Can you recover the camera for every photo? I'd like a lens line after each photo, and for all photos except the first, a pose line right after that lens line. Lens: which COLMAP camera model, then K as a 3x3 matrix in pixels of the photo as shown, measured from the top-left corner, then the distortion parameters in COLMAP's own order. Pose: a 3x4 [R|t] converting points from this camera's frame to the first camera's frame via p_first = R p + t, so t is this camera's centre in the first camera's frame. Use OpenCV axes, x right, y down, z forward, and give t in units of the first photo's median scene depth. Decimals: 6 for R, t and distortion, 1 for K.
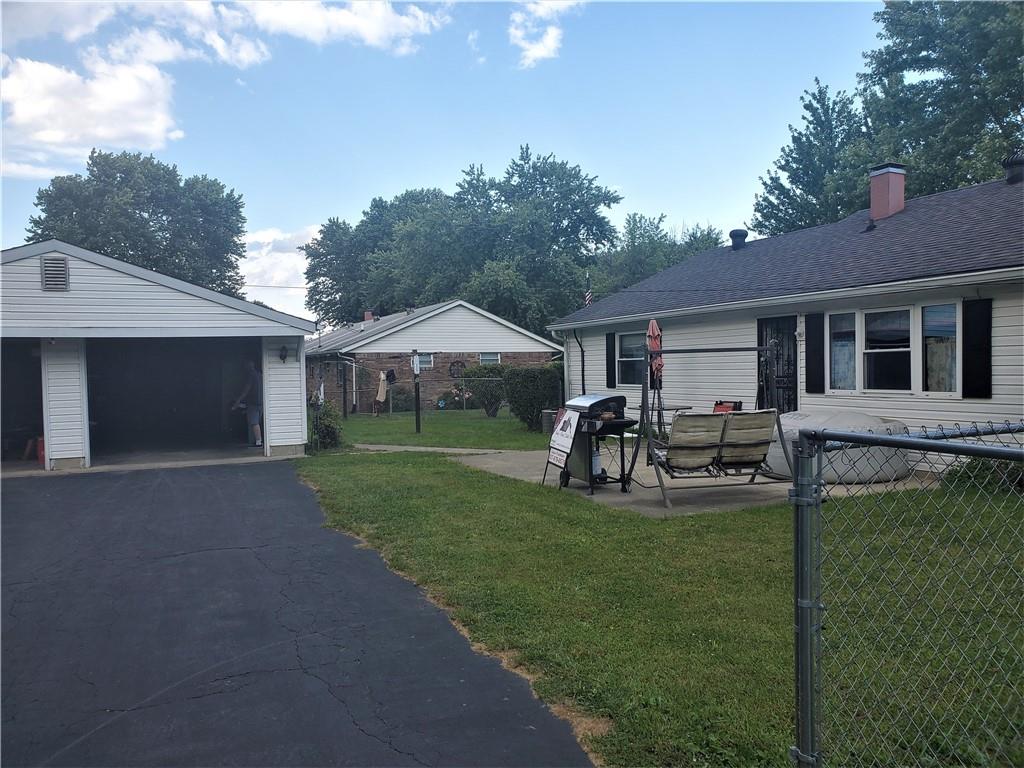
lens RADIAL K [[789.3, 0, 512.4], [0, 789.3, 376.0], [0, 0, 1]] dist [0.028924, -0.020954]
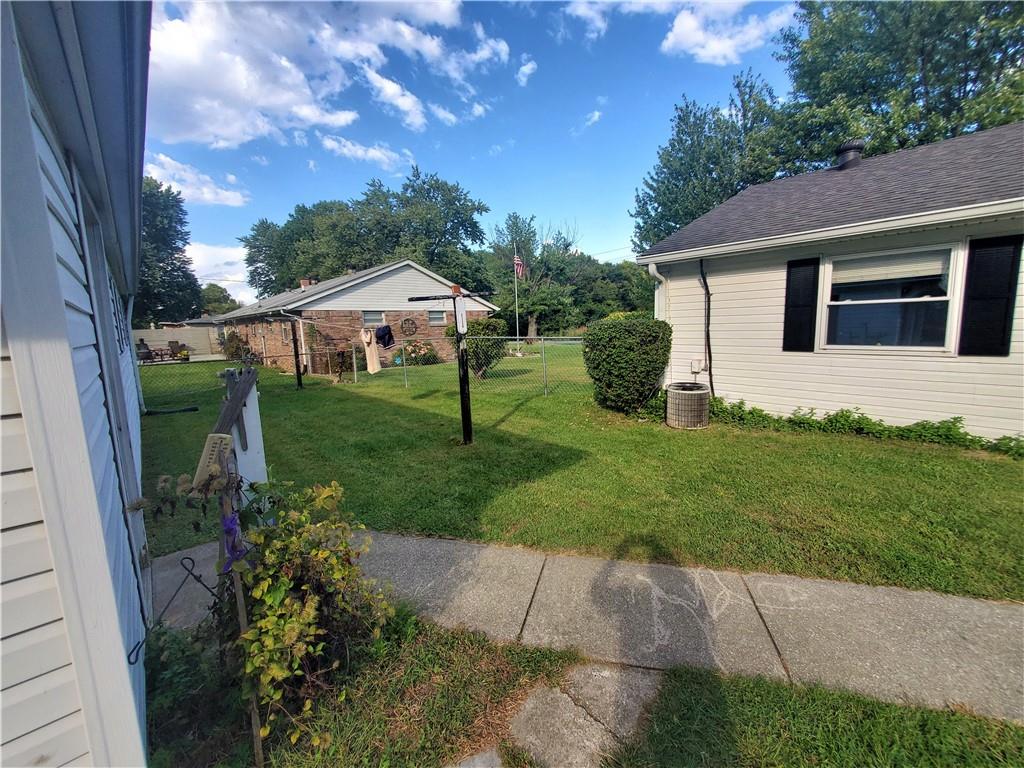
lens RADIAL K [[405.3, 0, 522.9], [0, 405.3, 388.2], [0, 0, 1]] dist [0.003412, -0.000574]
pose [[0.948591, -0.054603, 0.311758, -0.055117], [0.010900, 0.990058, 0.140239, -0.001051], [-0.316316, -0.129631, 0.939755, 0.238494]]
